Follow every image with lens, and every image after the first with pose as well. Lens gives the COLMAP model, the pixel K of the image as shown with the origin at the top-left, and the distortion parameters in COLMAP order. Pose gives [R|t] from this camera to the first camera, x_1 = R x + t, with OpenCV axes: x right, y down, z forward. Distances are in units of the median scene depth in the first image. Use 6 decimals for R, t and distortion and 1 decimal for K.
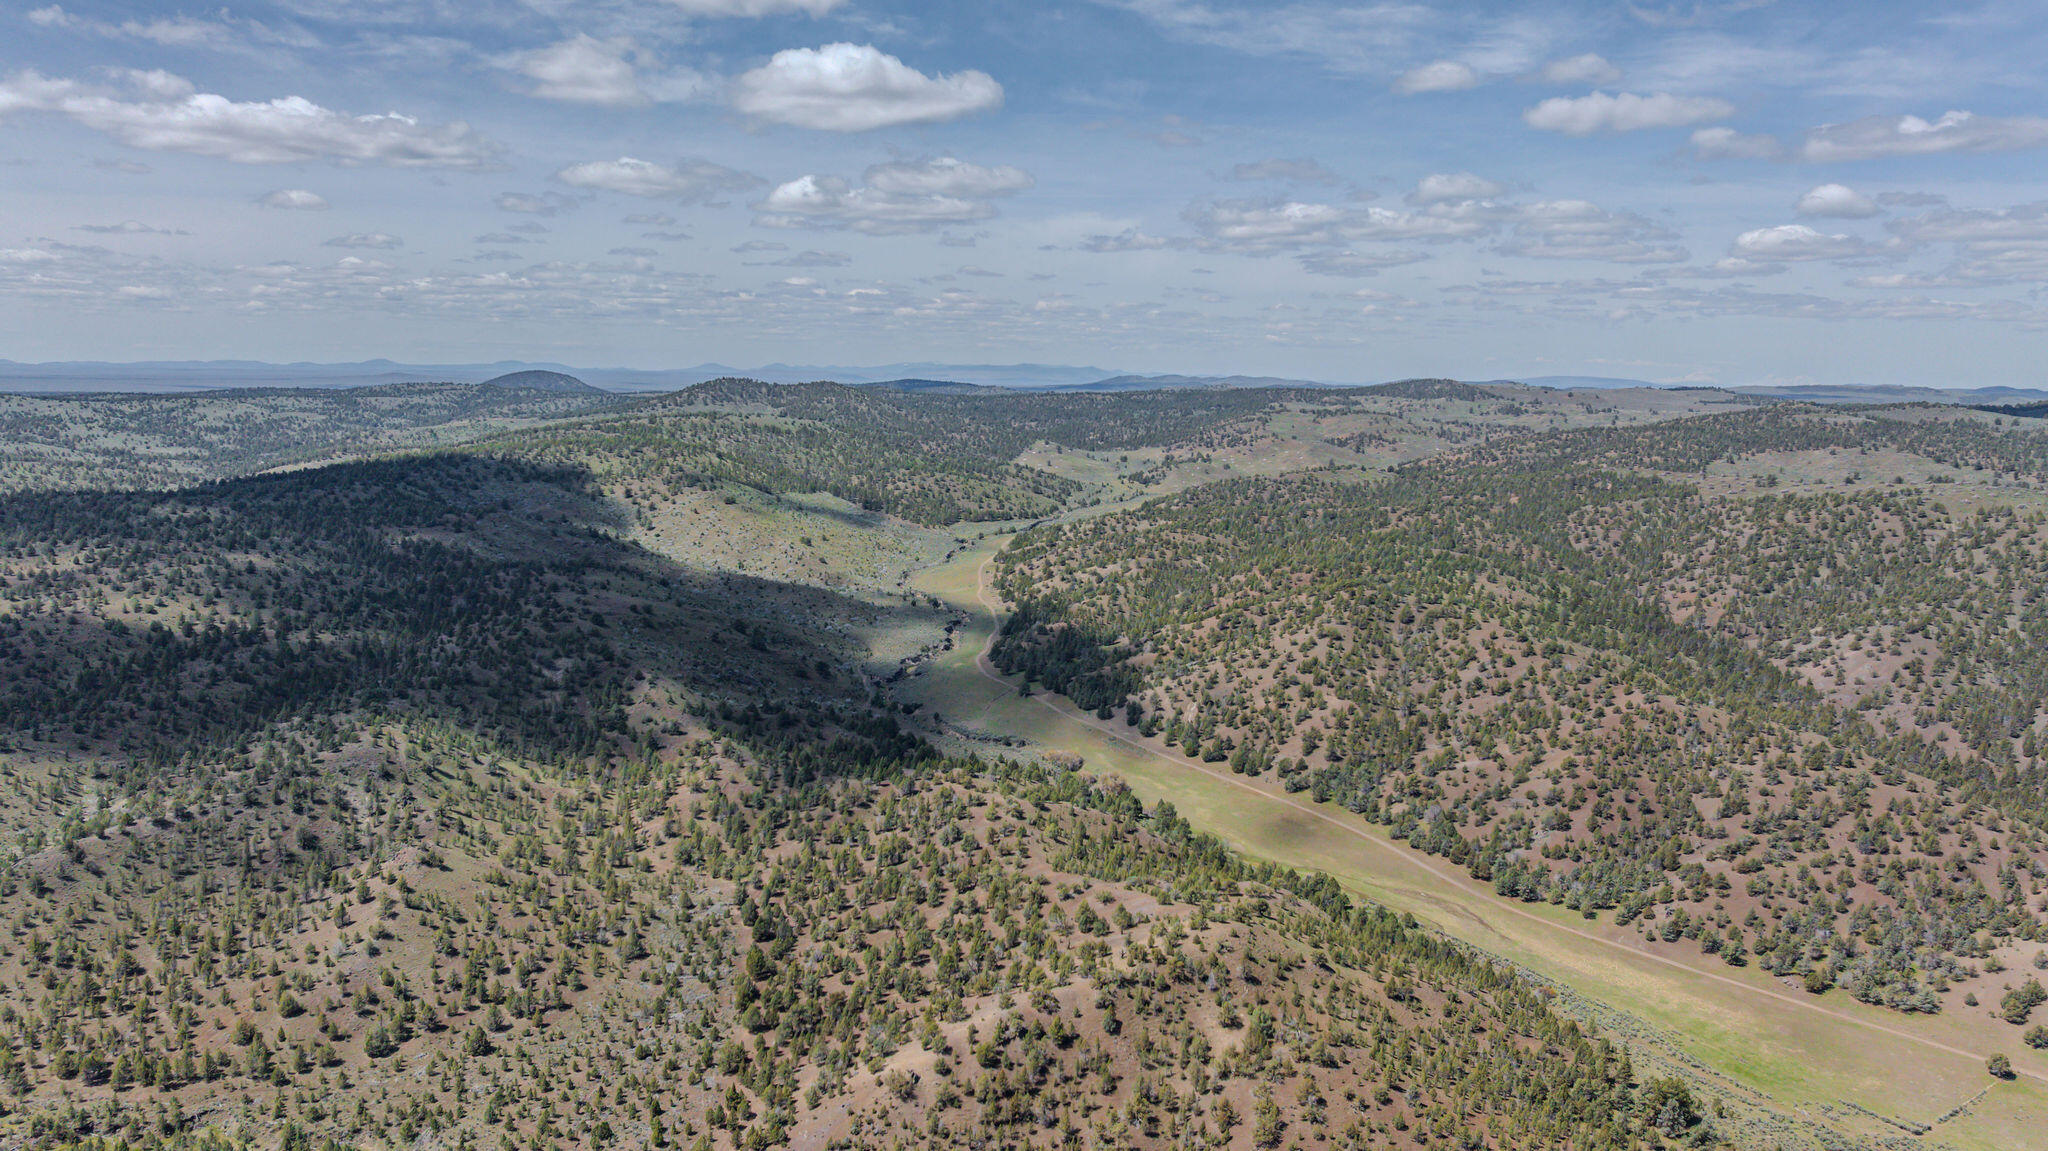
lens RADIAL K [[1442.6, 0, 1024.0], [0, 1442.6, 575.5], [0, 0, 1]] dist [0.007058, -0.004651]
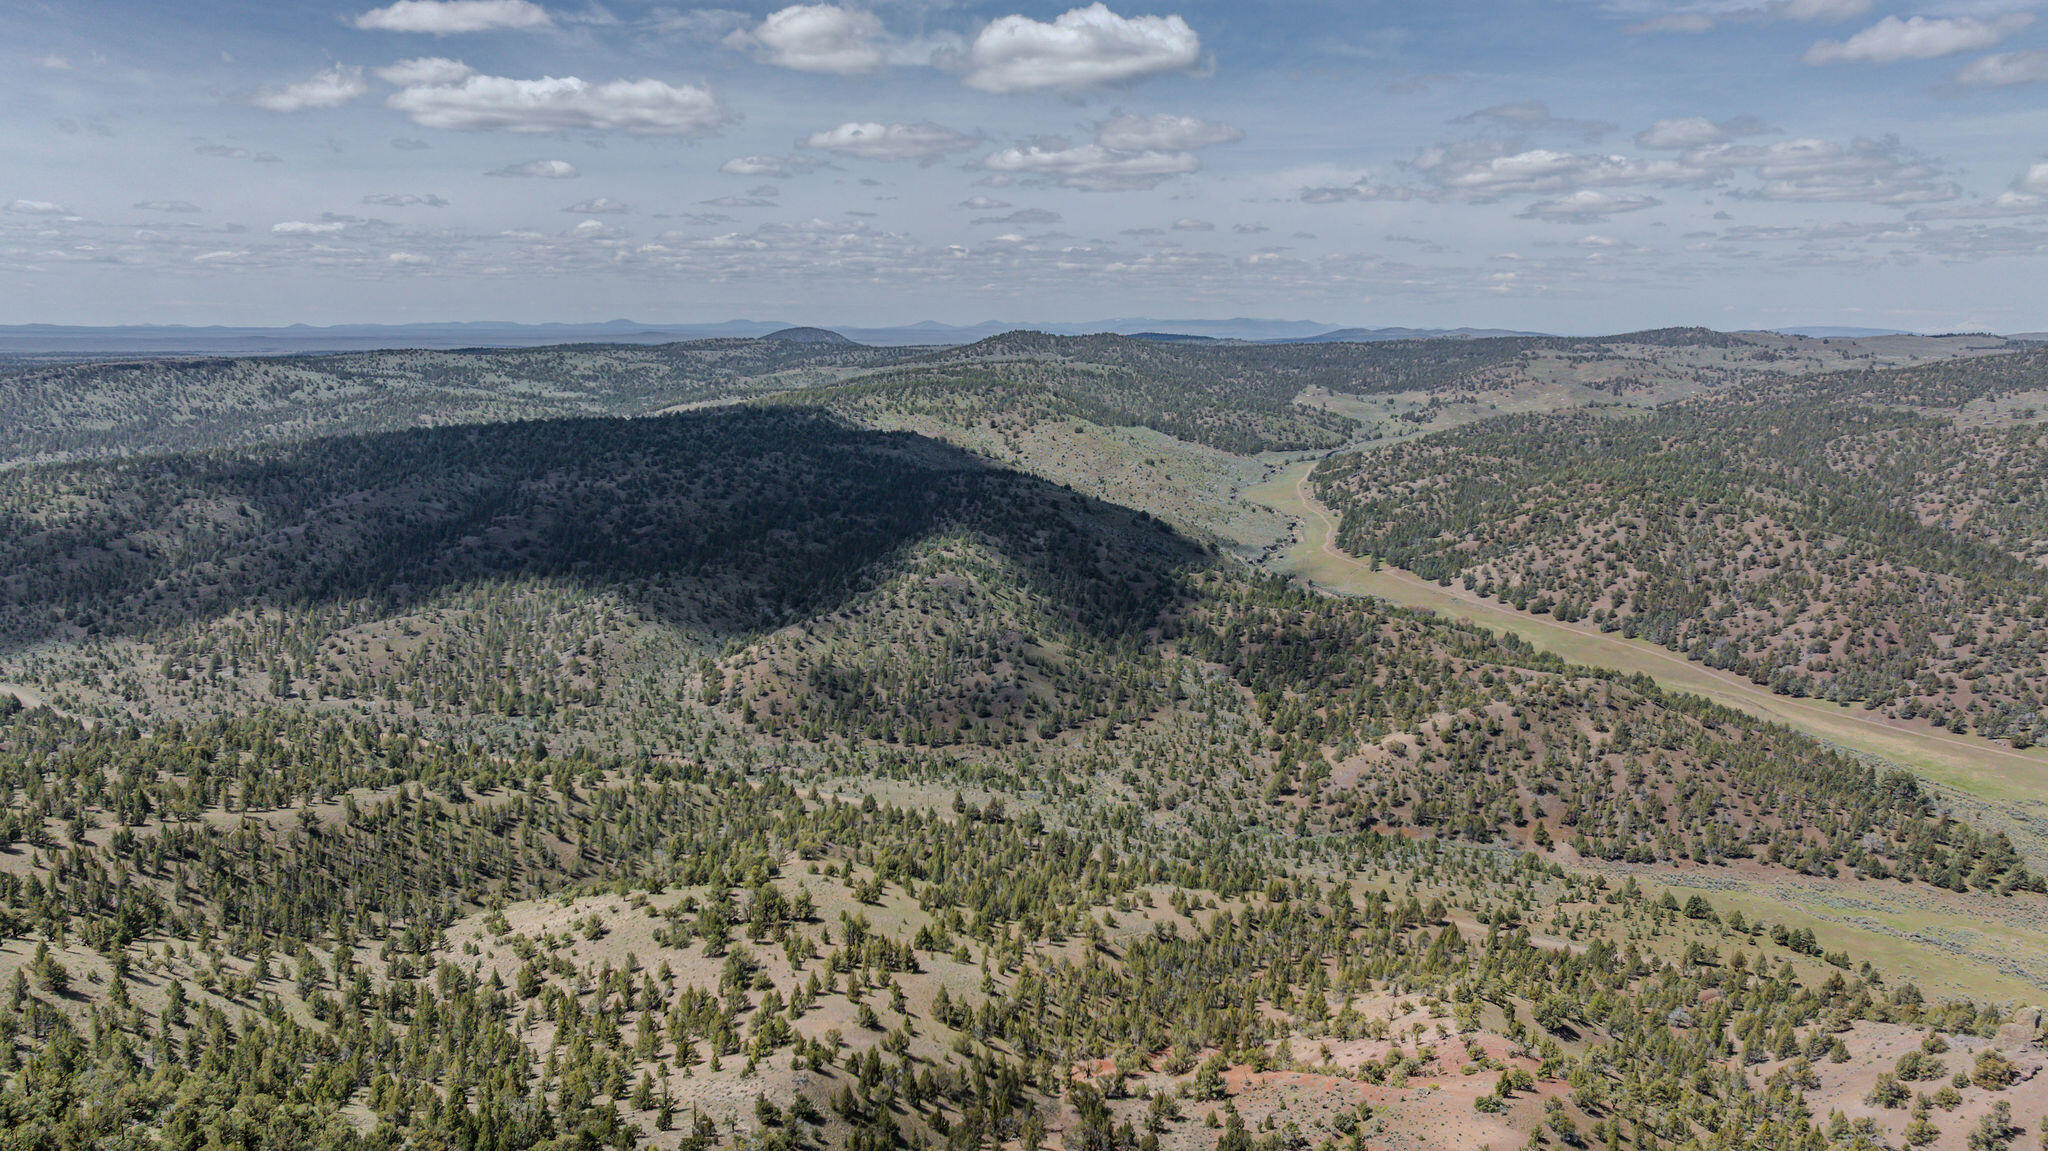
lens RADIAL K [[1455.3, 0, 1024.0], [0, 1455.3, 575.5], [0, 0, 1]] dist [-0.007502, -0.004508]
pose [[0.990504, 0.015503, -0.136609, -0.137707], [-0.011595, 0.999502, 0.029357, 0.055899], [0.136996, -0.027494, 0.990190, -0.333260]]
